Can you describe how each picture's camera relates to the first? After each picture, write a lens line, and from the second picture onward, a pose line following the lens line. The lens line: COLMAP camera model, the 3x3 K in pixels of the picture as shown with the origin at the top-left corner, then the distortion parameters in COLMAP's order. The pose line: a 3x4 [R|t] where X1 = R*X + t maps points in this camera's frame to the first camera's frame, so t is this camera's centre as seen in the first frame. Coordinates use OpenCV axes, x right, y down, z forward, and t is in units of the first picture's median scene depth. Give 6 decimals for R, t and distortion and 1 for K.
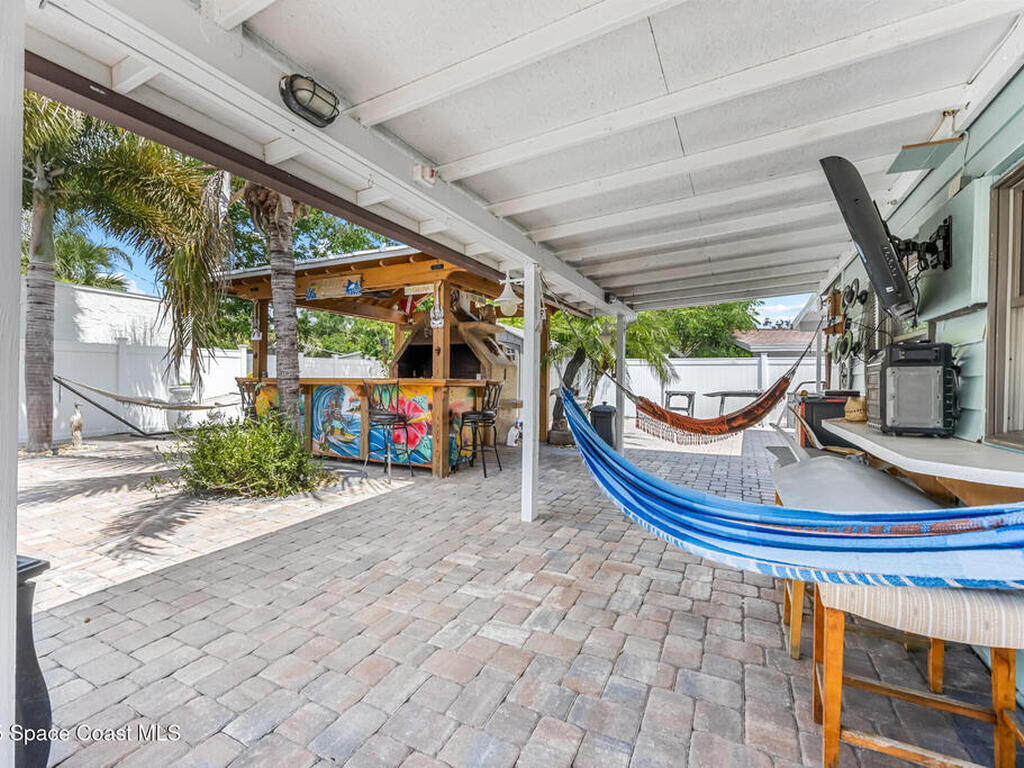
lens RADIAL K [[467.8, 0, 512.0], [0, 467.8, 384.0], [0, 0, 1]] dist [-0.000637, 0.000479]
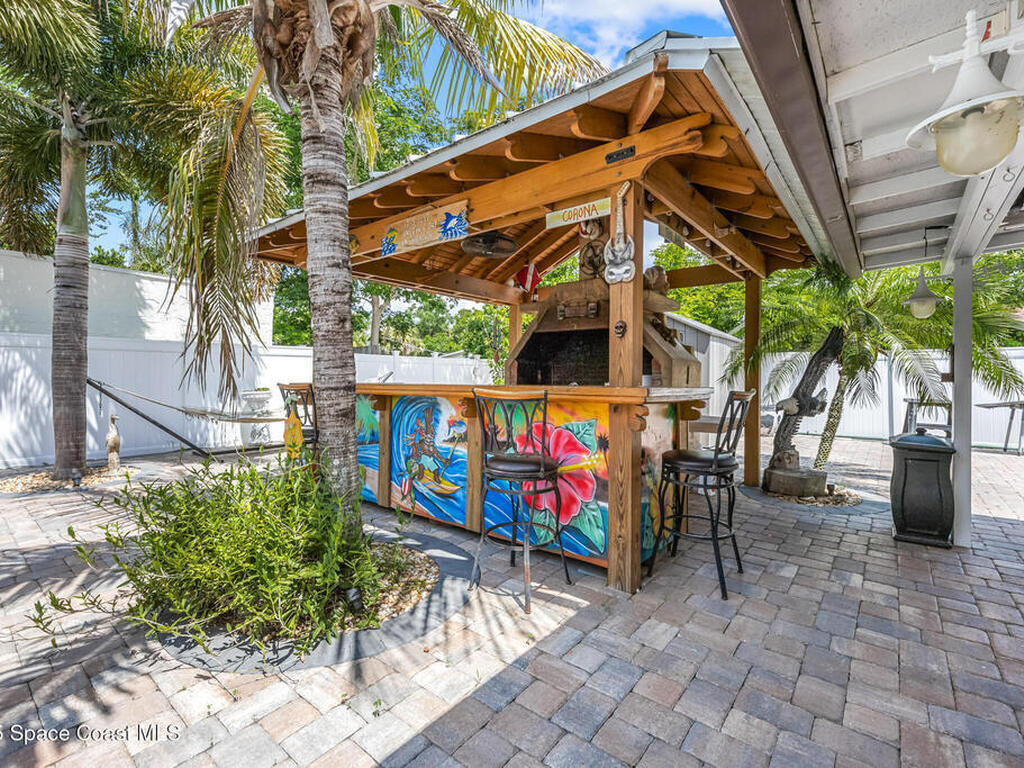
lens RADIAL K [[467.8, 0, 512.0], [0, 467.8, 384.0], [0, 0, 1]] dist [-0.000637, 0.000479]
pose [[0.978677, -0.001532, -0.205400, -0.152423], [0.001537, 0.999999, -0.000134, -0.012842], [0.205400, -0.000185, 0.978678, 0.452629]]
